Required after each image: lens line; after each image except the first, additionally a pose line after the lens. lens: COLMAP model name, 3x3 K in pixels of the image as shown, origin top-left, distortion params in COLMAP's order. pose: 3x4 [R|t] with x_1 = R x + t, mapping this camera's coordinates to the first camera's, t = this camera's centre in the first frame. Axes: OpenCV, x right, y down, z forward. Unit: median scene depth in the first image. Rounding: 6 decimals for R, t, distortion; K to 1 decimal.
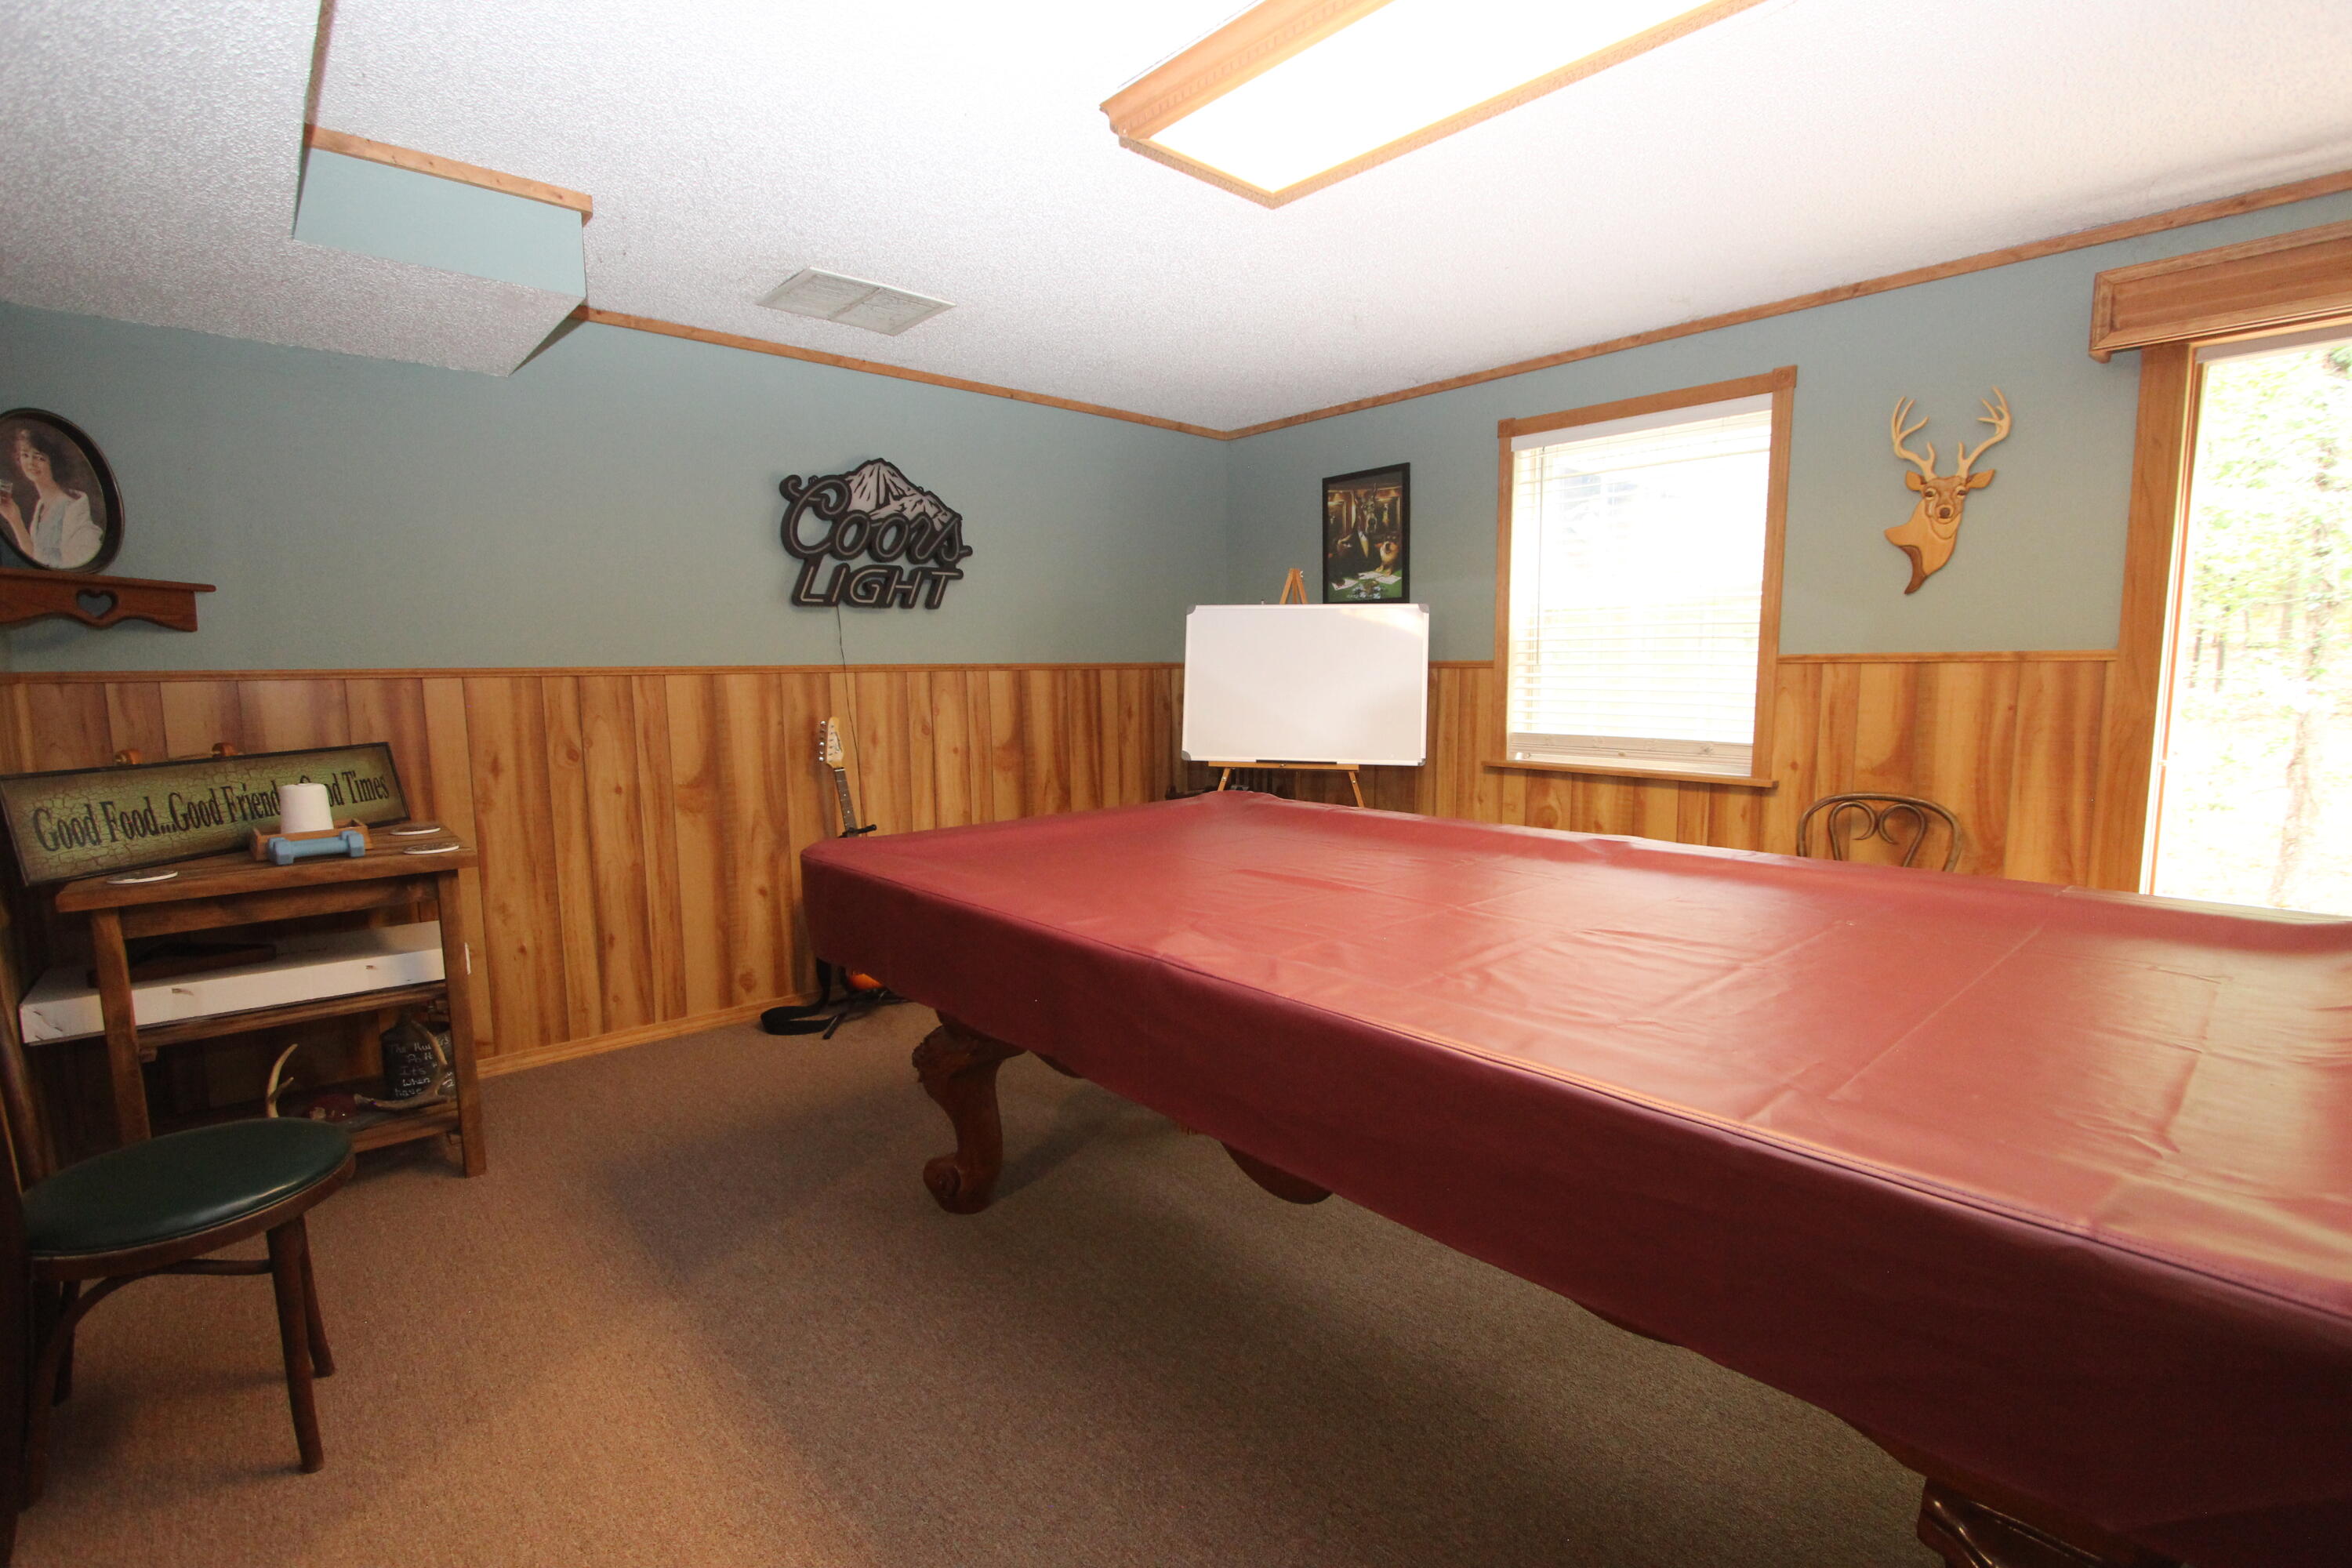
lens RADIAL K [[1076.0, 0, 1169.8], [0, 1076.0, 789.5], [0, 0, 1]] dist [-0.019159, 0.004243]
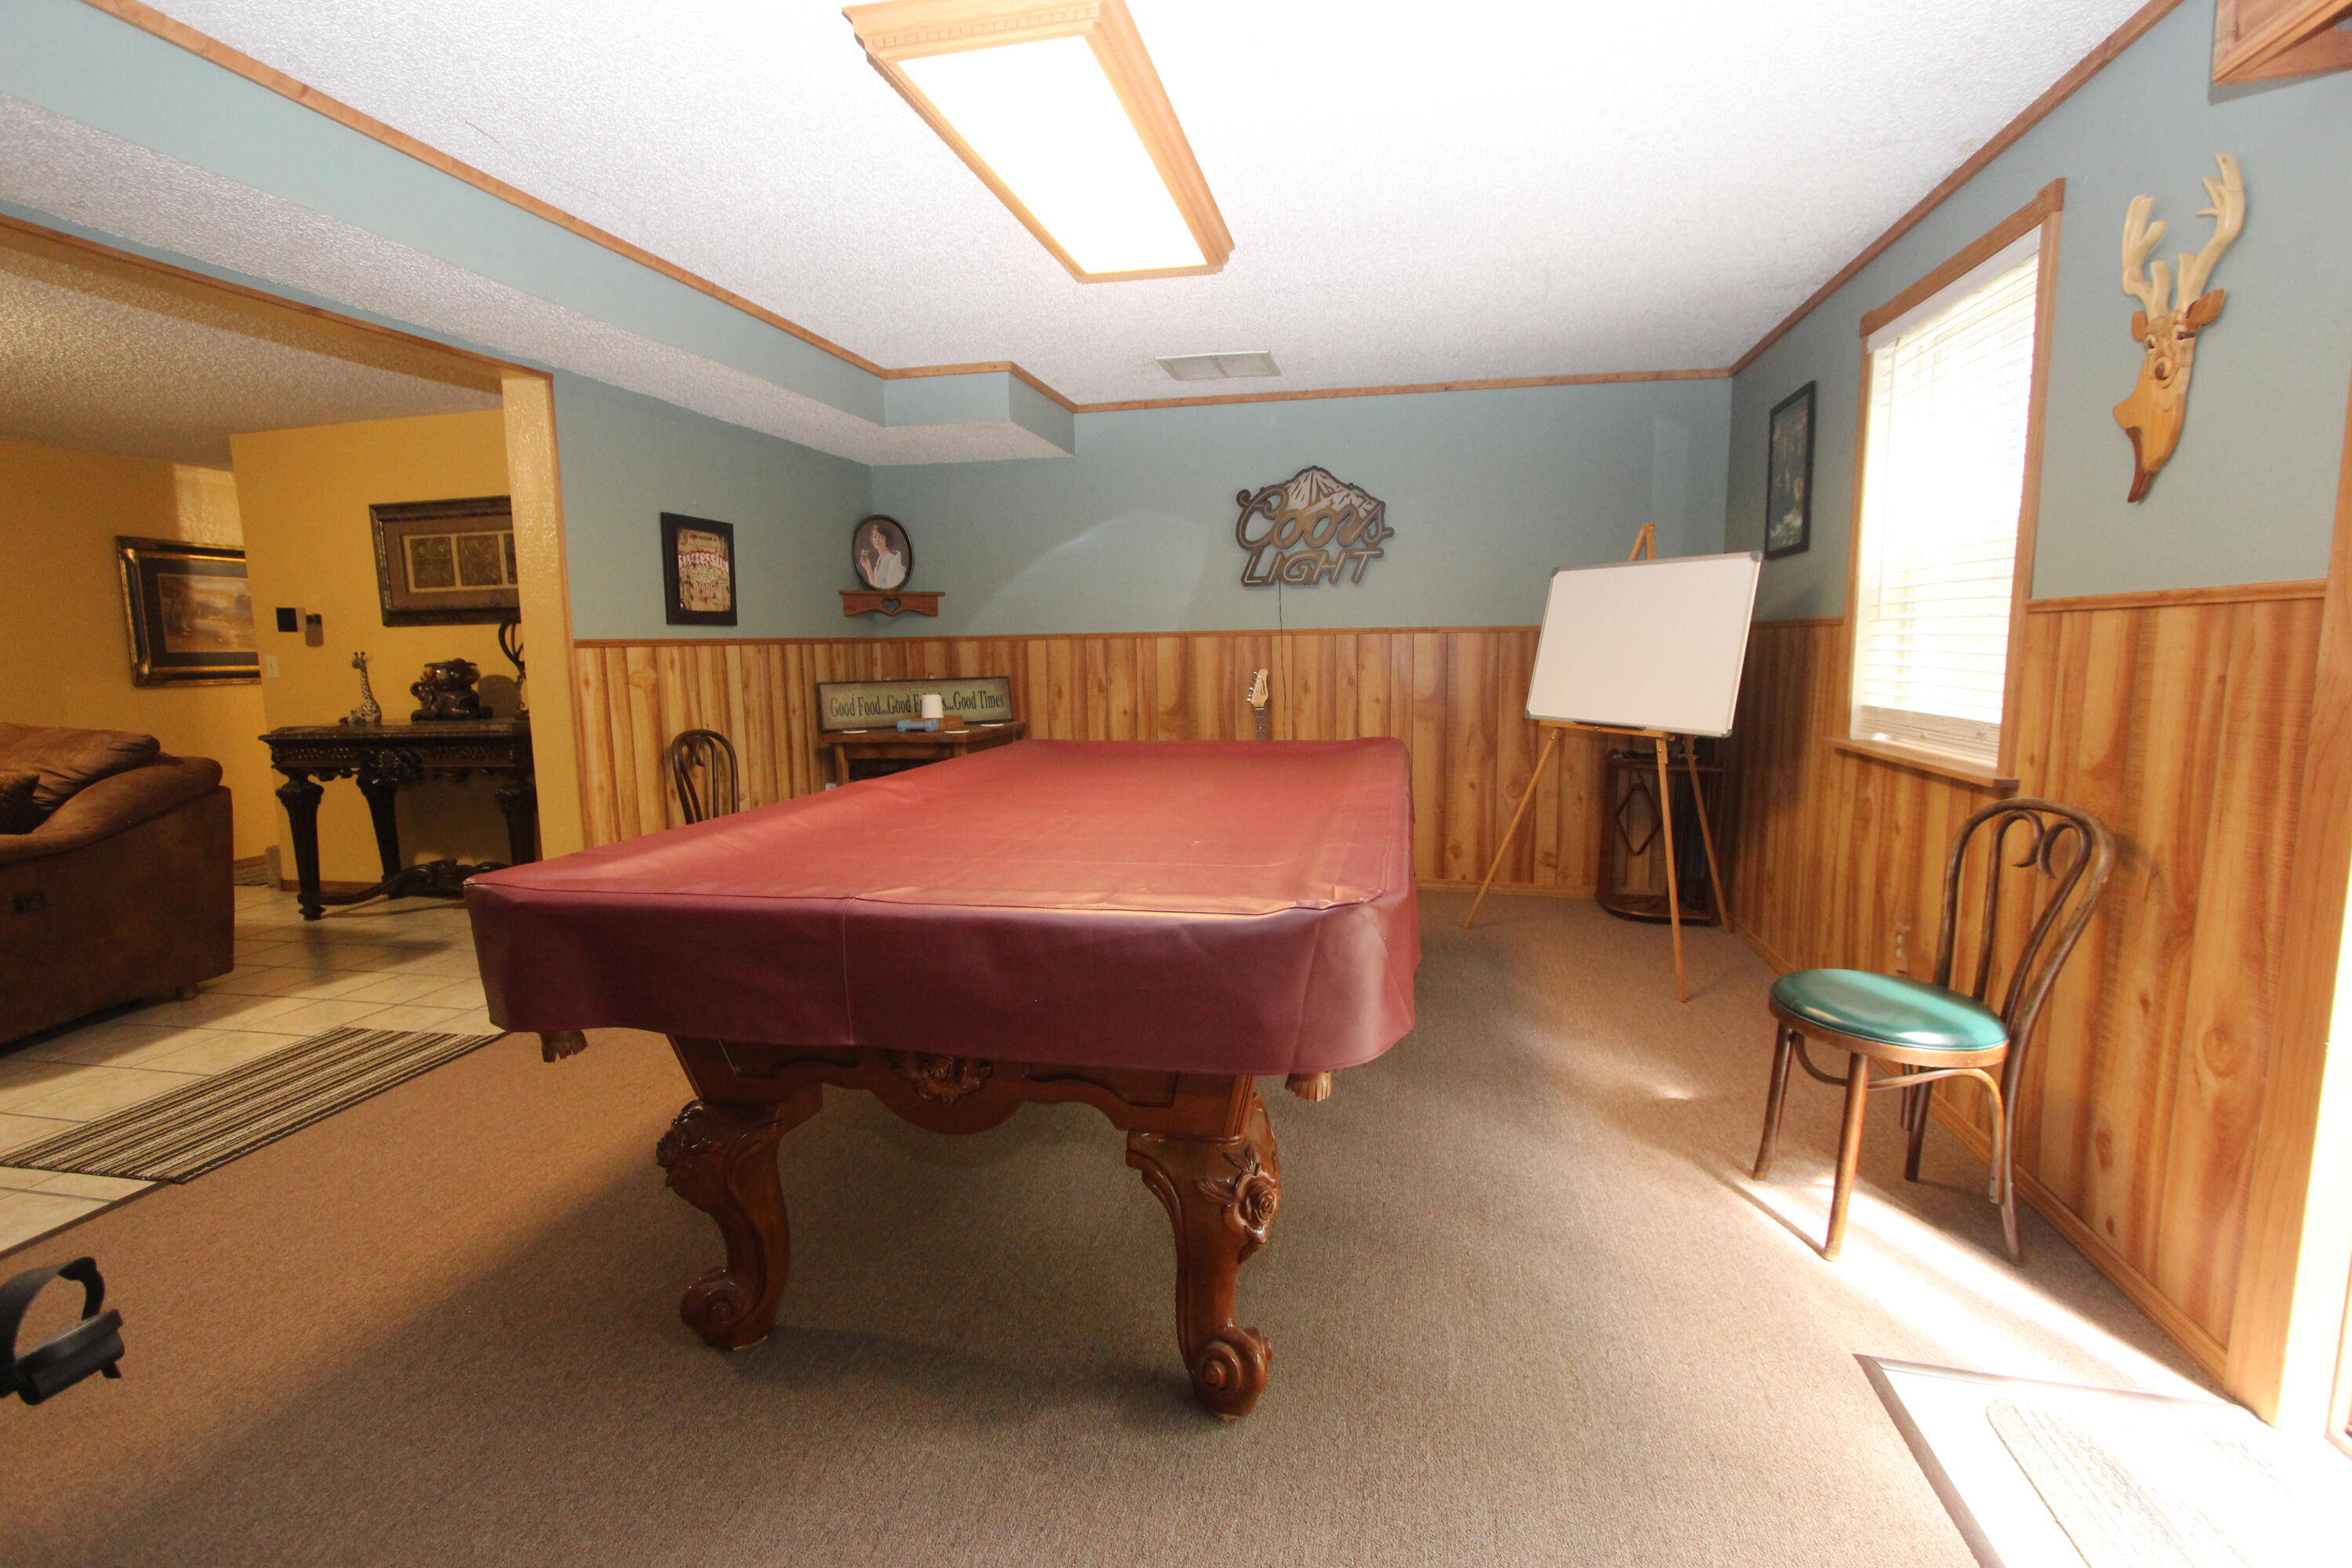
lens RADIAL K [[1076.0, 0, 1176.7], [0, 1076.0, 780.5], [0, 0, 1]] dist [-0.019159, 0.004243]
pose [[0.594403, 0.099887, -0.797940, 0.722634], [-0.081605, 0.994626, 0.063718, -0.006755], [0.800016, 0.027242, 0.599360, 0.126276]]
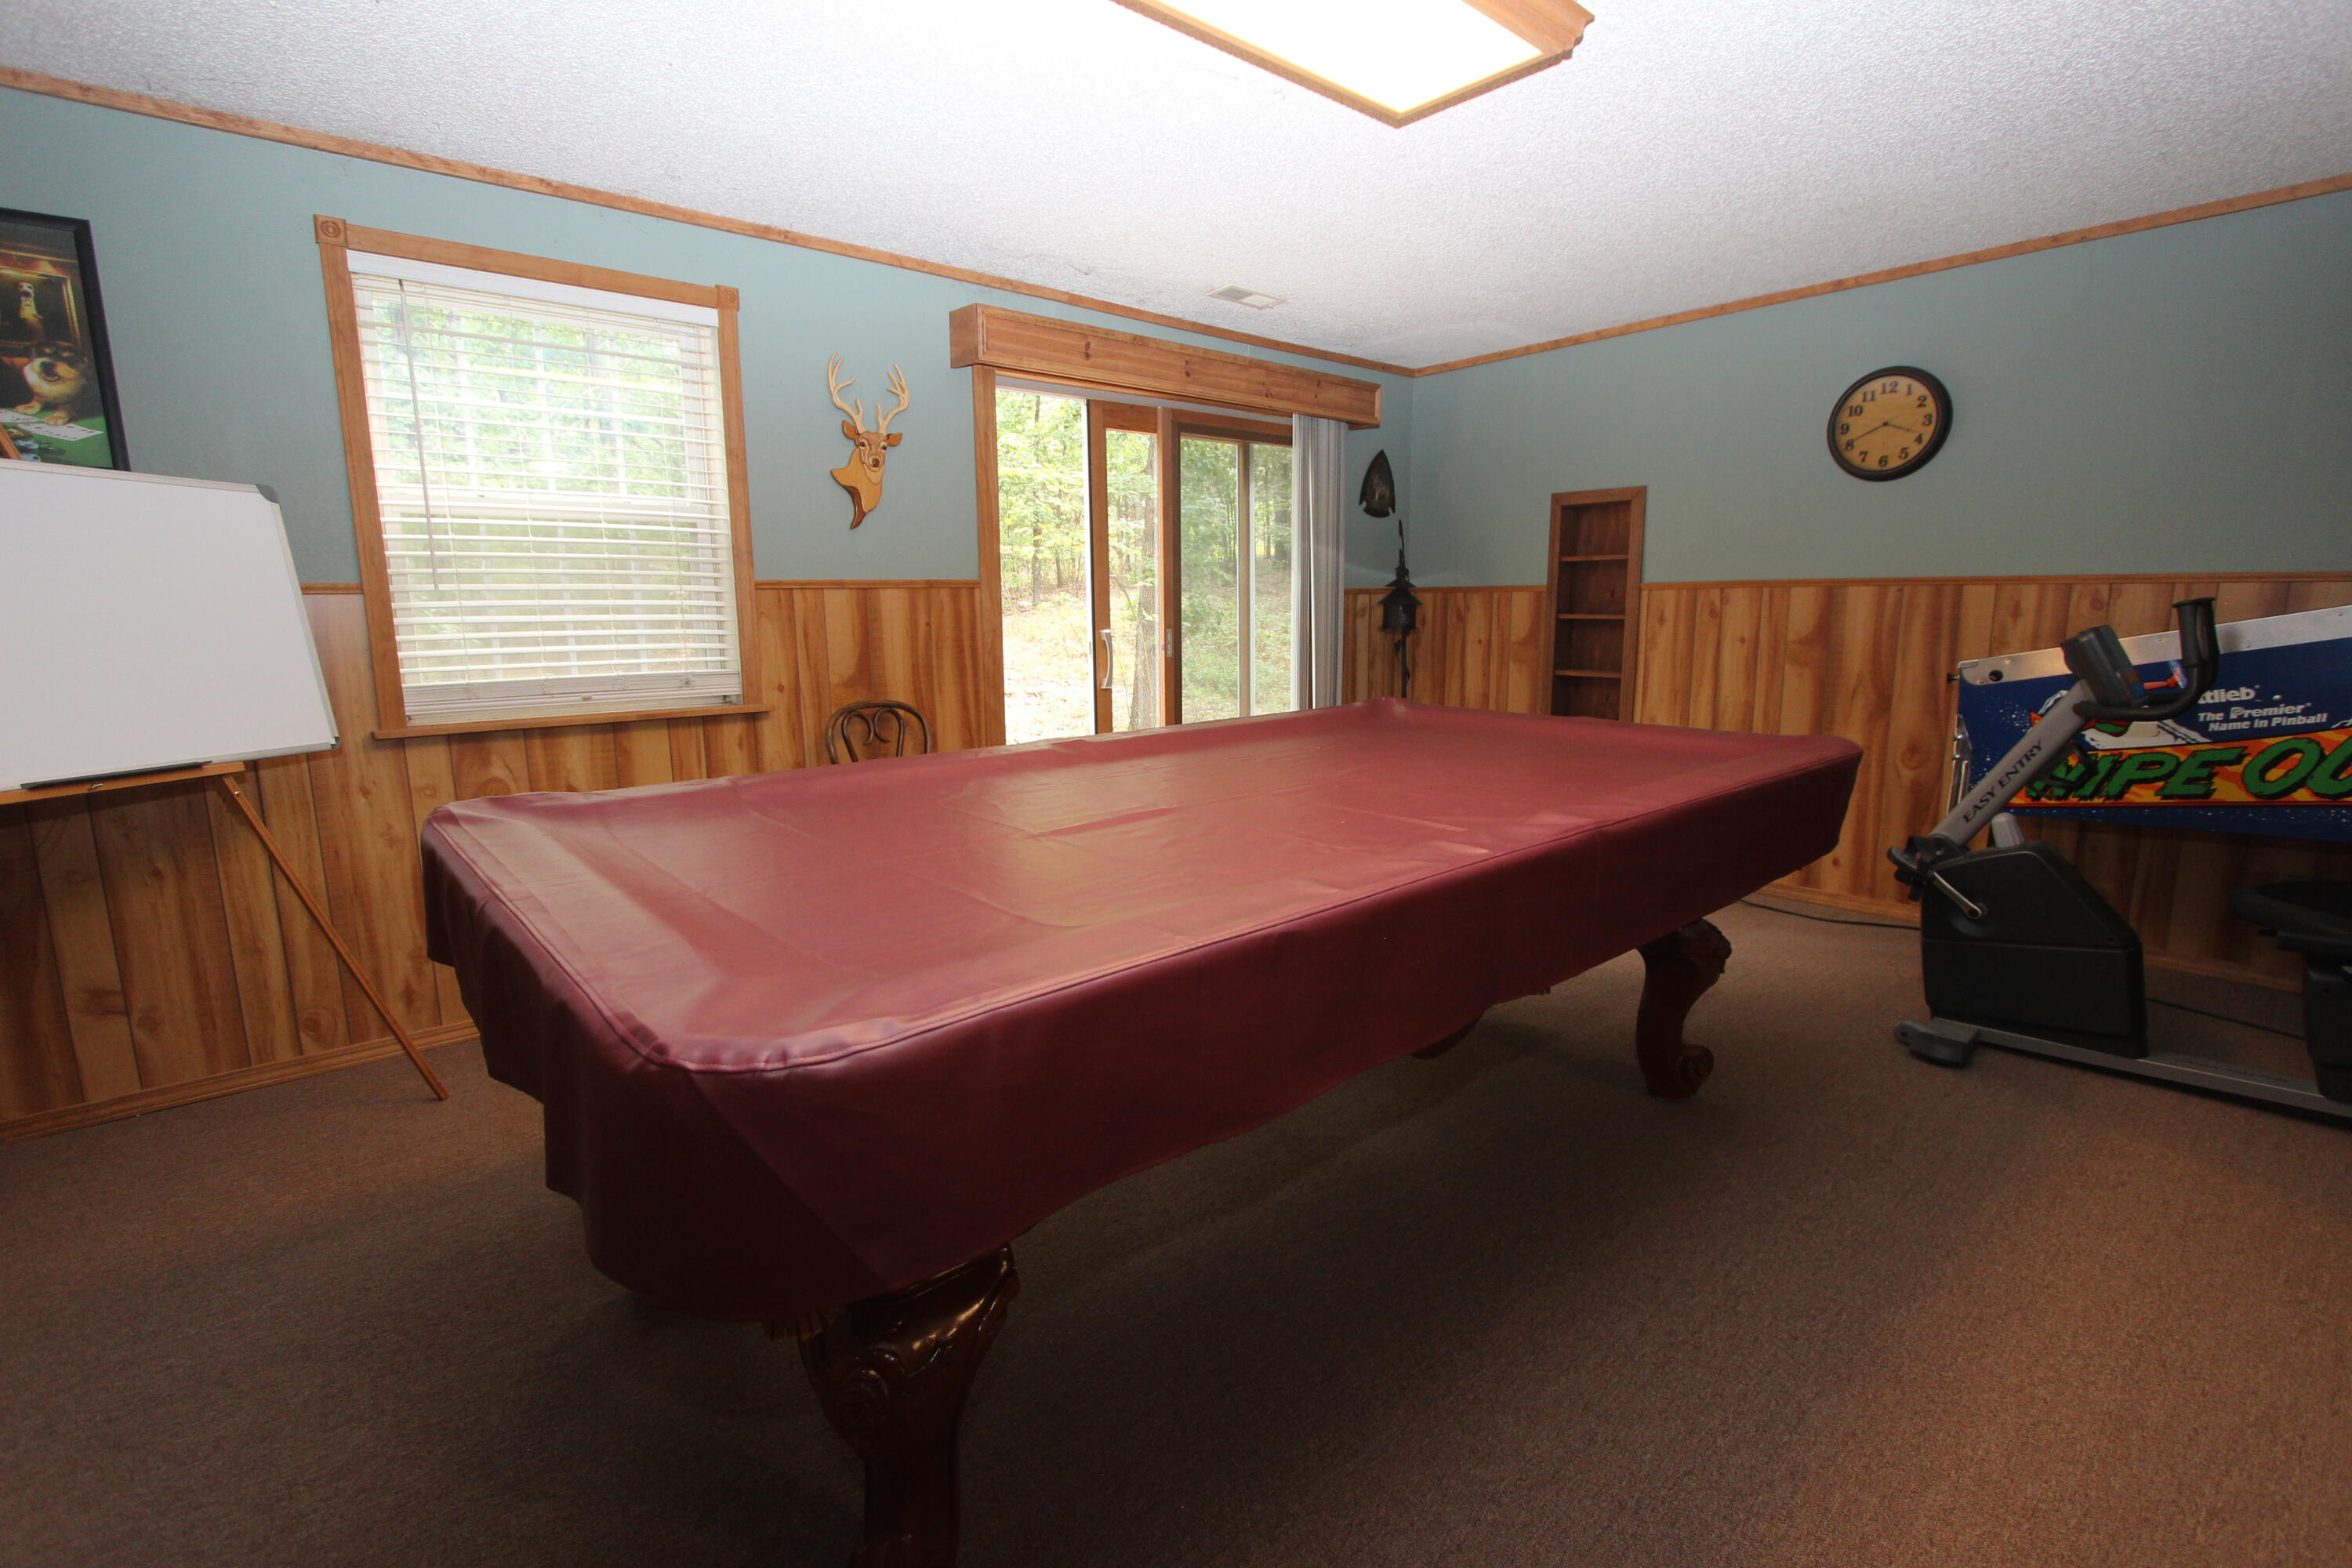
lens RADIAL K [[1076.0, 0, 1176.3], [0, 1076.0, 789.1], [0, 0, 1]] dist [-0.019159, 0.004243]
pose [[0.006485, -0.158184, 0.987388, -0.414248], [0.129543, 0.979222, 0.156025, -0.034802], [-0.991553, 0.126897, 0.026842, 0.539278]]
